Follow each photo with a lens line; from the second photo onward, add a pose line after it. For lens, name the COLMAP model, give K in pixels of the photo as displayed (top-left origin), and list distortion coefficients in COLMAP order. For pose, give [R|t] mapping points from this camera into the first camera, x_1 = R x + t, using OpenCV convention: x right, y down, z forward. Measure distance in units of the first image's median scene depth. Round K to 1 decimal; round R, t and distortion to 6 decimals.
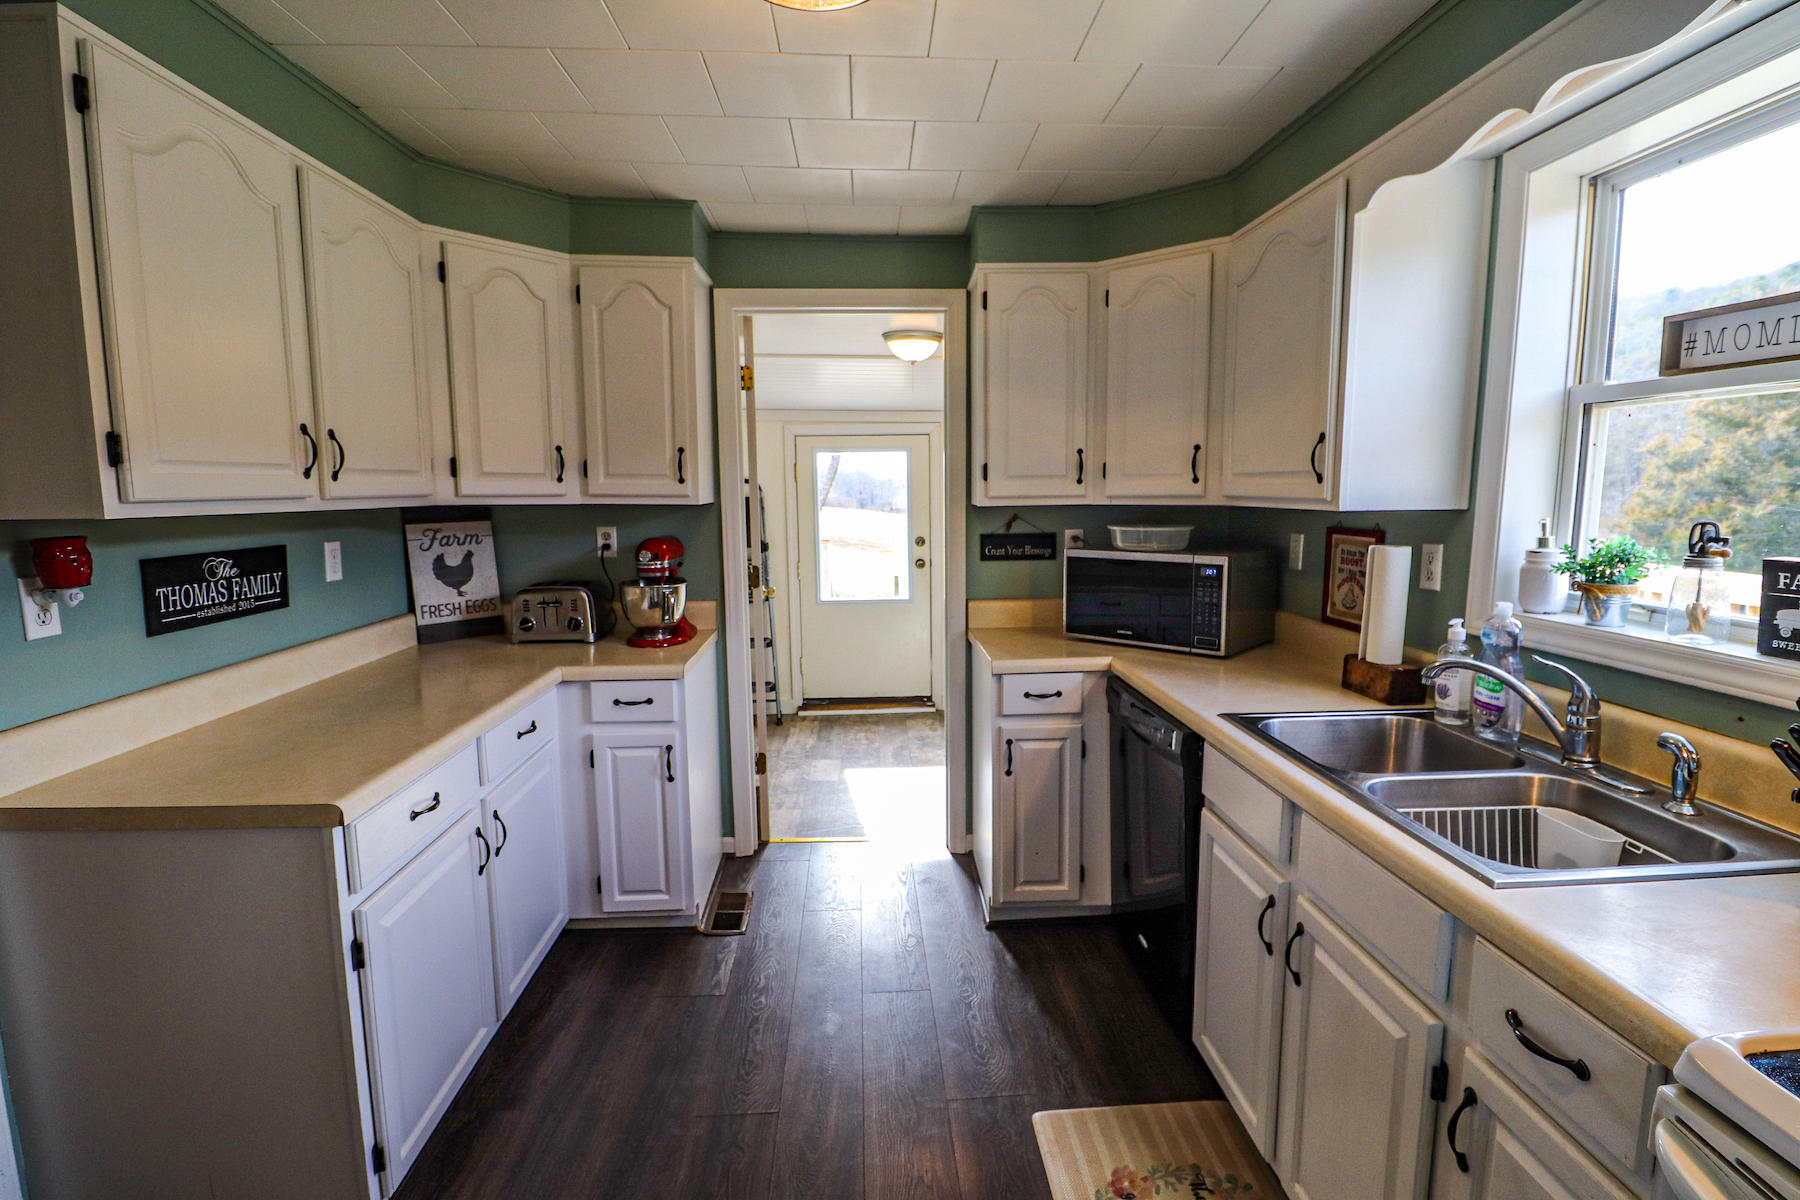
lens RADIAL K [[843.8, 0, 904.4], [0, 843.8, 593.6], [0, 0, 1]] dist [-0.000338, -0.000045]
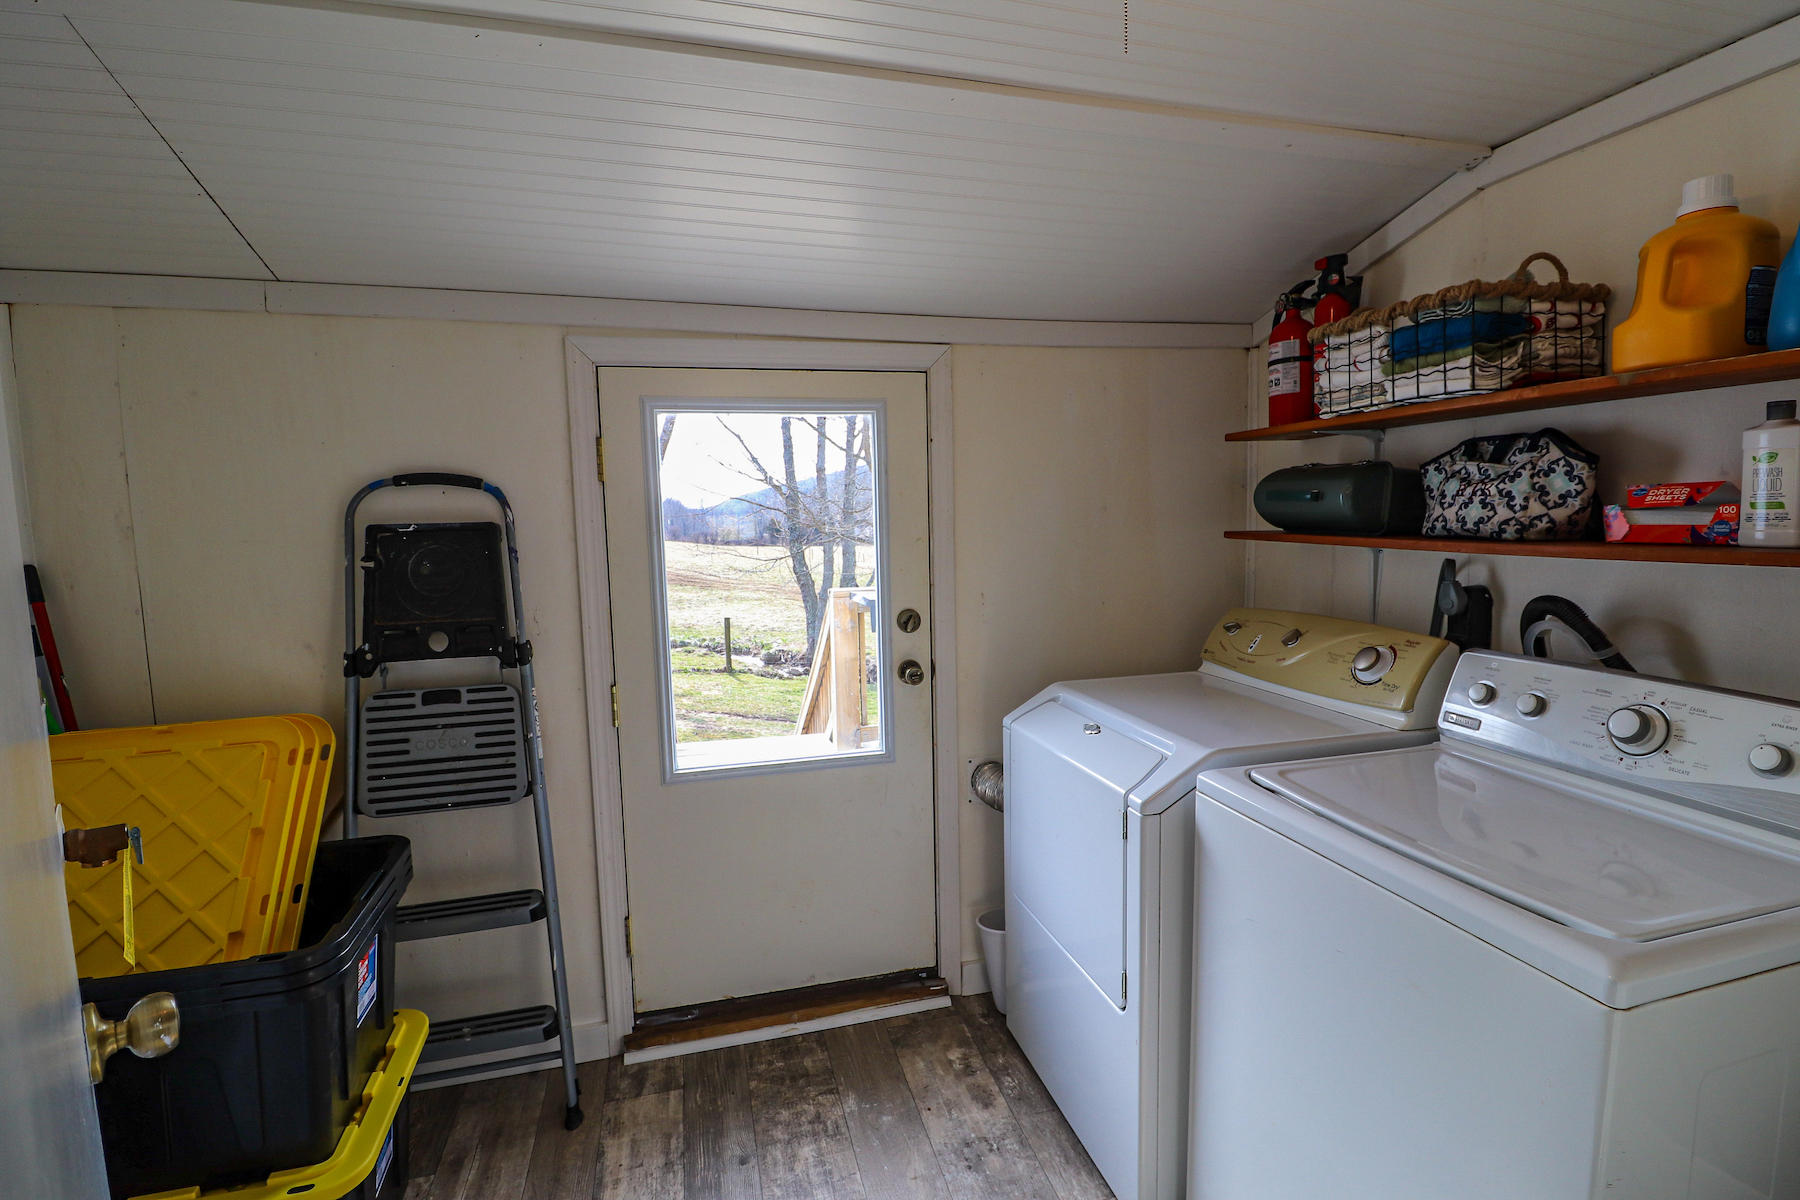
lens RADIAL K [[843.8, 0, 901.1], [0, 843.8, 602.8], [0, 0, 1]] dist [-0.000338, -0.000045]
pose [[0.977098, -0.031215, 0.210487, -0.074431], [0.036153, 0.999153, -0.019648, -0.061871], [-0.209696, 0.026807, 0.977399, 0.572360]]
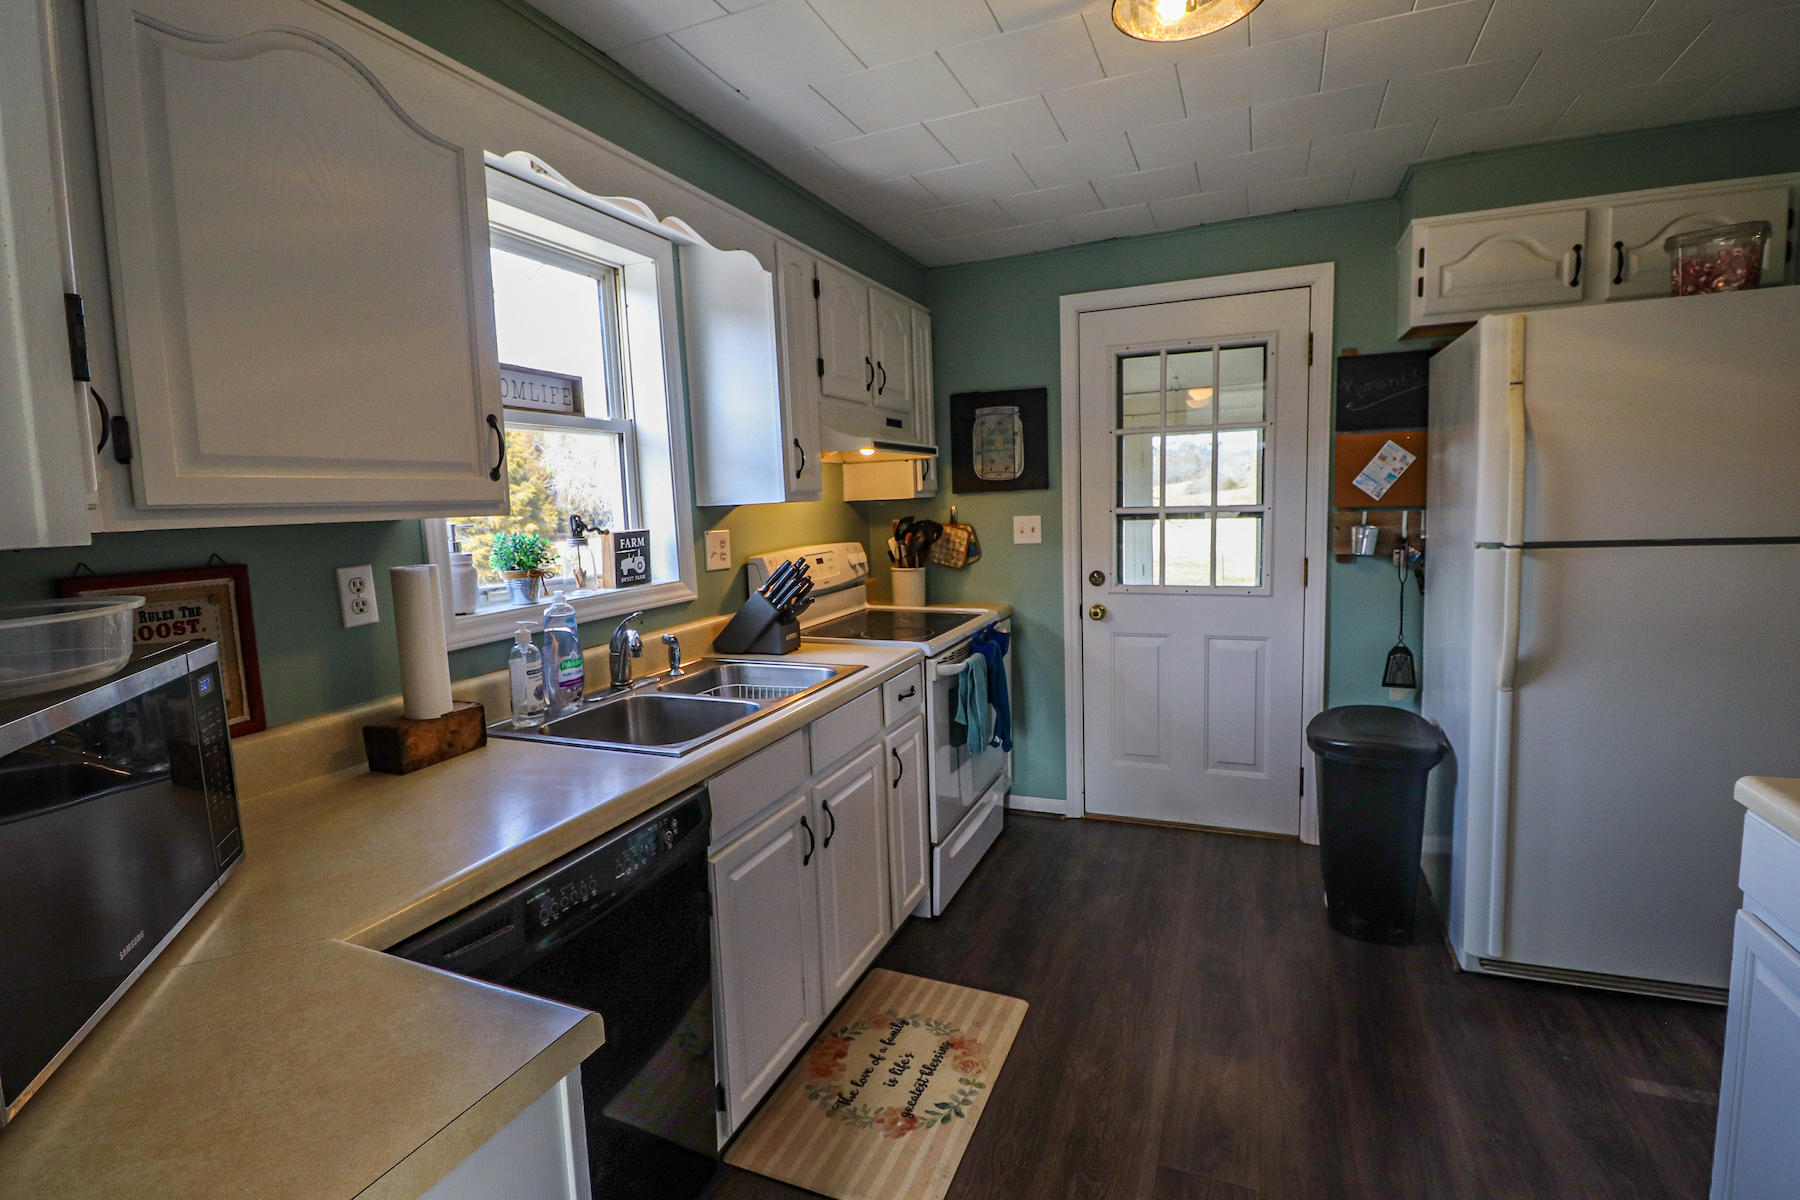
lens RADIAL K [[843.8, 0, 900.0], [0, 843.8, 589.3], [0, 0, 1]] dist [-0.000338, -0.000045]
pose [[-0.895582, -0.014489, 0.444661, -0.242354], [0.092671, 0.971471, 0.218302, -0.231211], [-0.435139, 0.236714, -0.868689, 2.092467]]
